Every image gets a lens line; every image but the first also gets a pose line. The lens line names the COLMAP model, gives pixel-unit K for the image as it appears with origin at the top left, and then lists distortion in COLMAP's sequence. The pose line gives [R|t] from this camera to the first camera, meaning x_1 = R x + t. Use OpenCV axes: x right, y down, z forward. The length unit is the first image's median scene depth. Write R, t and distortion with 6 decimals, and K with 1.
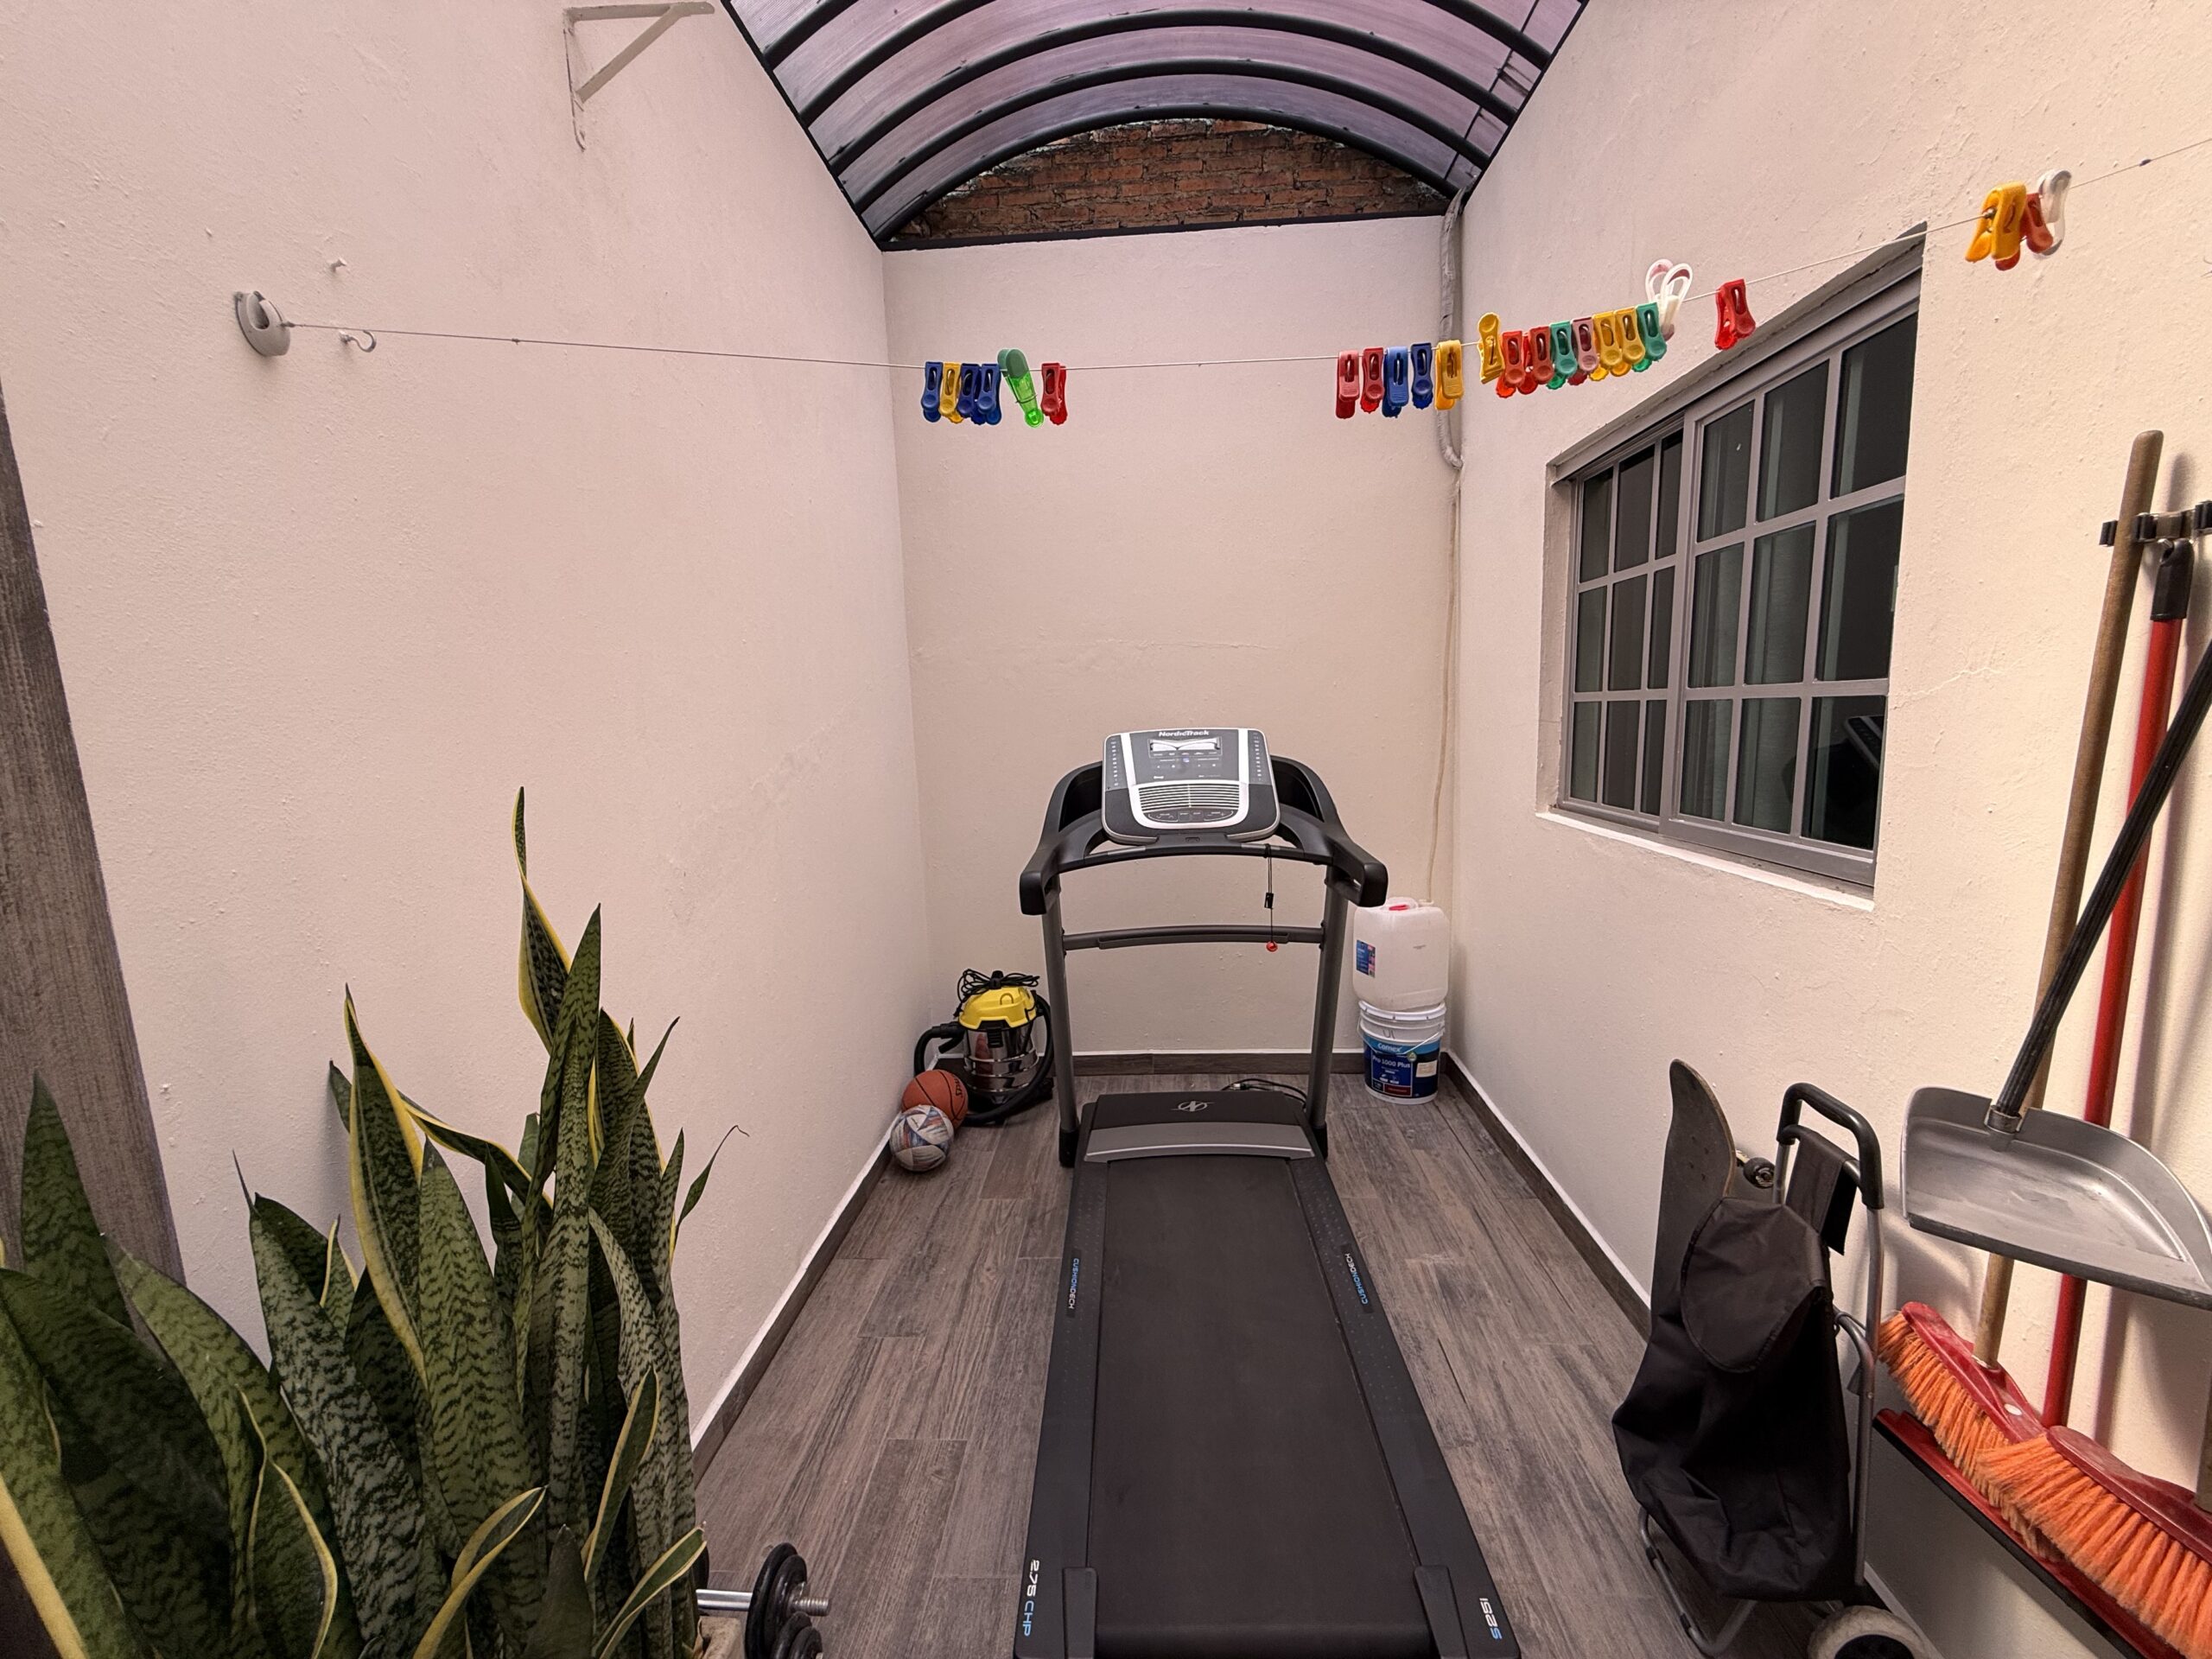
lens RADIAL K [[882.2, 0, 1108.0], [0, 882.2, 834.1], [0, 0, 1]] dist [-0.000861, 0.000334]
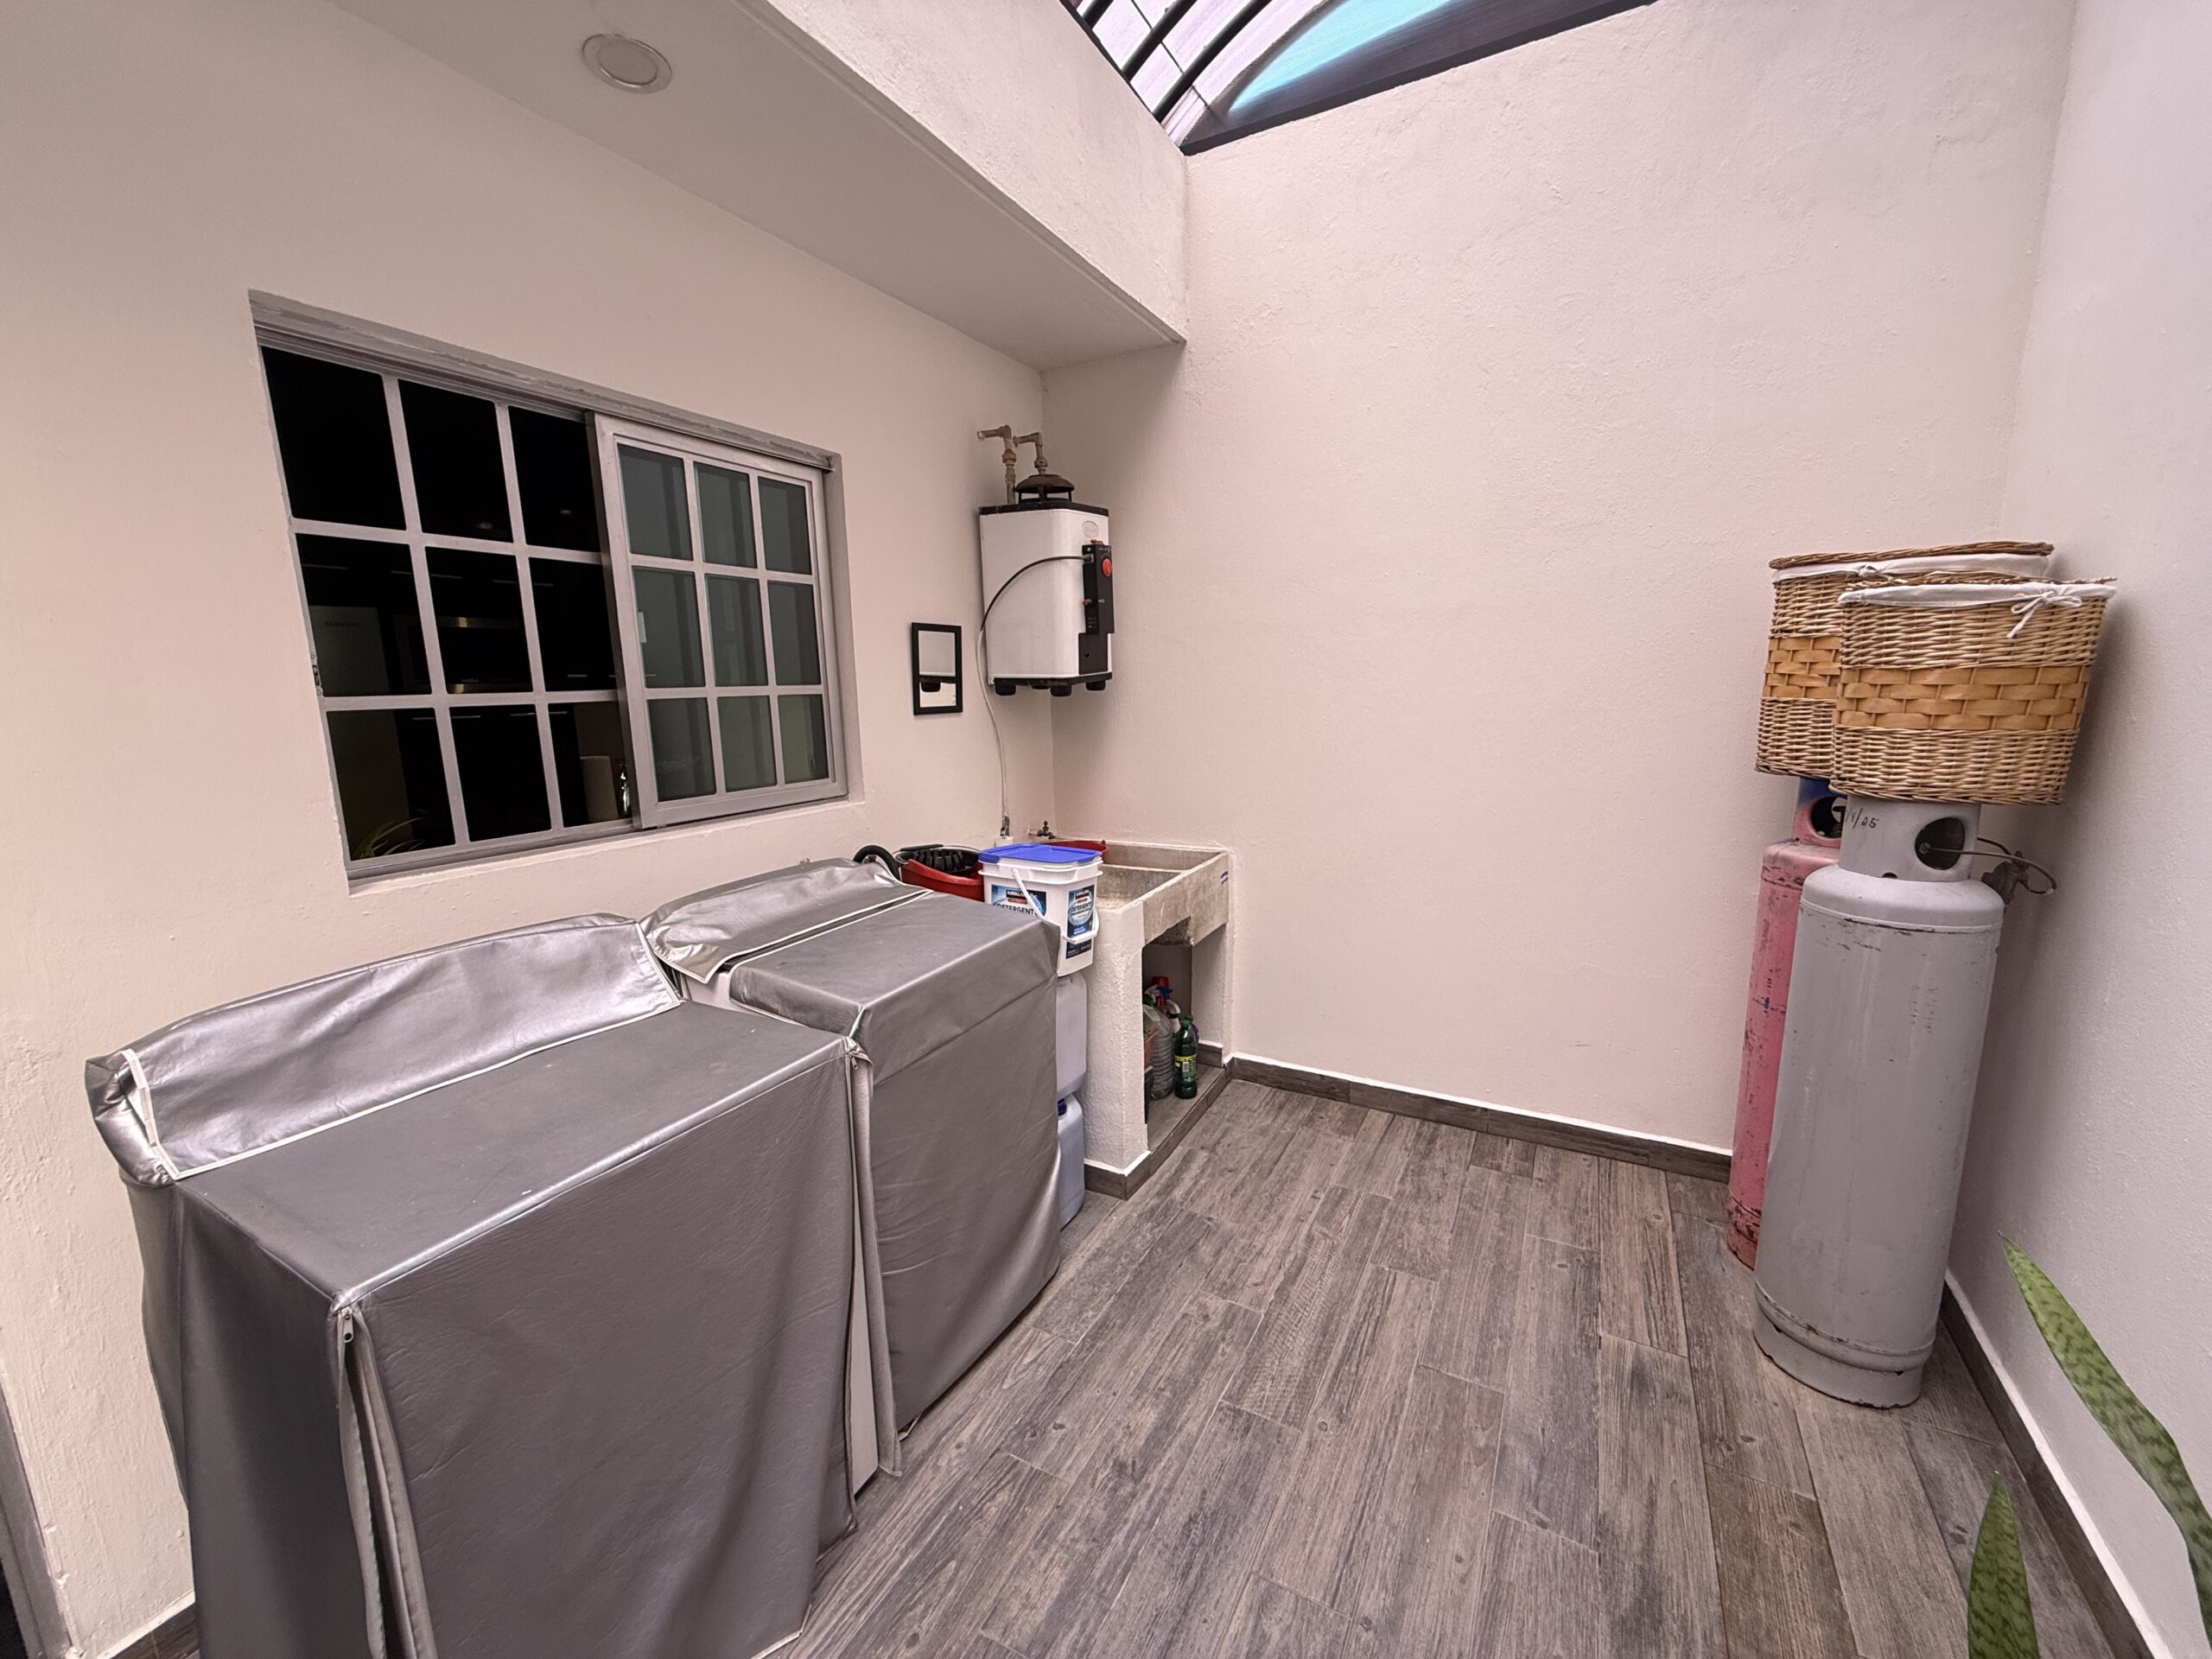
lens RADIAL K [[882.2, 0, 1107.1], [0, 882.2, 830.6], [0, 0, 1]] dist [-0.000861, 0.000334]
pose [[-0.905657, -0.021902, 0.423445, -0.359130], [0.107265, 0.954346, 0.278780, -0.268676], [-0.410218, 0.297901, -0.861961, 1.963415]]
